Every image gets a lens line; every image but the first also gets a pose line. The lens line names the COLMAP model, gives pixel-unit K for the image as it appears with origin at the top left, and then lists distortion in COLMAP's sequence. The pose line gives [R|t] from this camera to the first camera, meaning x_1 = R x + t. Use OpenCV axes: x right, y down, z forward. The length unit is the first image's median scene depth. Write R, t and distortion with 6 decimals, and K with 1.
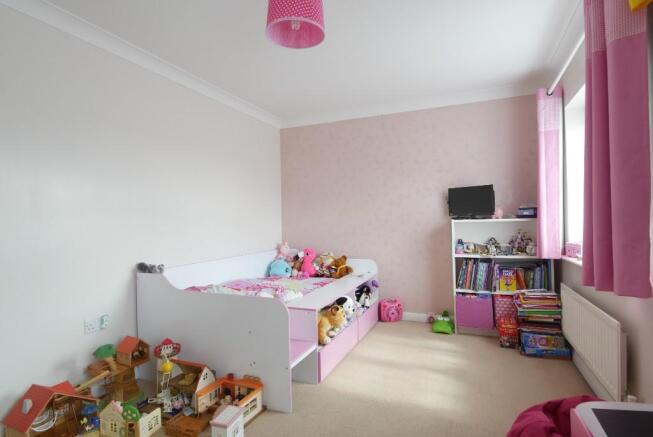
lens RADIAL K [[350.0, 0, 326.5], [0, 350.0, 218.5], [0, 0, 1]] dist [-0.000809, -0.000169]
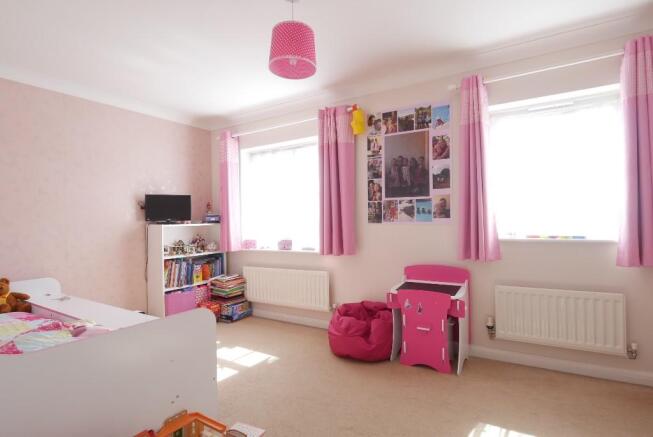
lens RADIAL K [[350.0, 0, 326.5], [0, 350.0, 218.5], [0, 0, 1]] dist [-0.000809, -0.000169]
pose [[0.163342, 0.021035, 0.986345, -0.635430], [0.006539, 0.999728, -0.022403, 0.012713], [-0.986548, 0.010109, 0.163160, 0.343584]]
